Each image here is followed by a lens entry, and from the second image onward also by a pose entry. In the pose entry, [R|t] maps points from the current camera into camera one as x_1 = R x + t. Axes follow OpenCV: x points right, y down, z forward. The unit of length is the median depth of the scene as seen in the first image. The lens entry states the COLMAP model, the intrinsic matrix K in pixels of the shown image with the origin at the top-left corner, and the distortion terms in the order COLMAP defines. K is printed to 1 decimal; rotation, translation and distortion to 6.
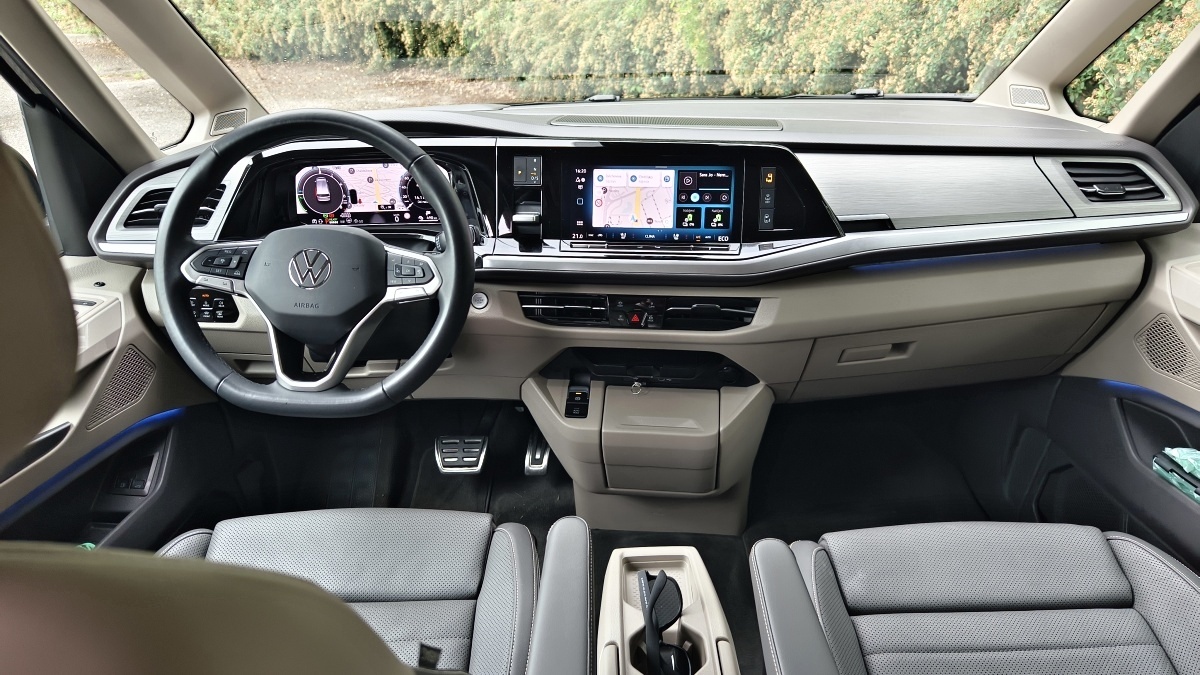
lens RADIAL K [[770.6, 0, 600.0], [0, 770.6, 337.5], [0, 0, 1]] dist [0.034675, -0.000858]
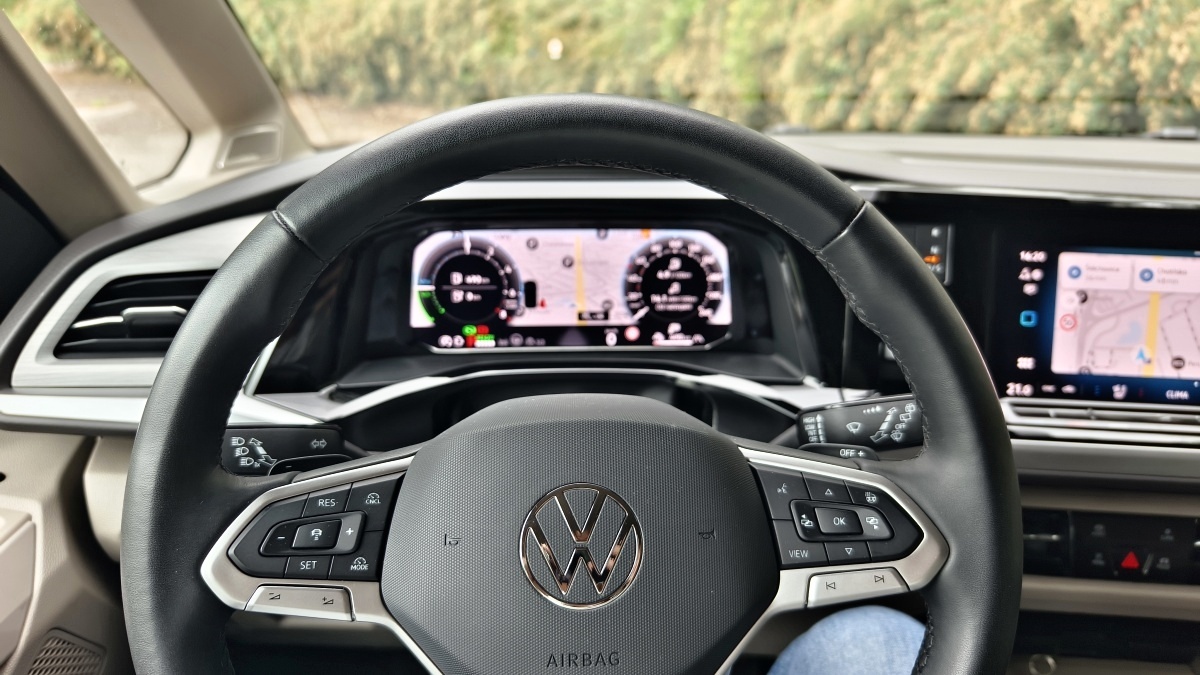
lens RADIAL K [[807.6, 0, 628.0], [0, 807.6, 340.9], [0, 0, 1]] dist [0.011078, -0.002065]
pose [[0.998698, 0.014410, 0.048930, -0.289905], [-0.011701, 0.998406, -0.055206, -0.128425], [-0.049648, 0.054561, 0.997275, 0.497858]]
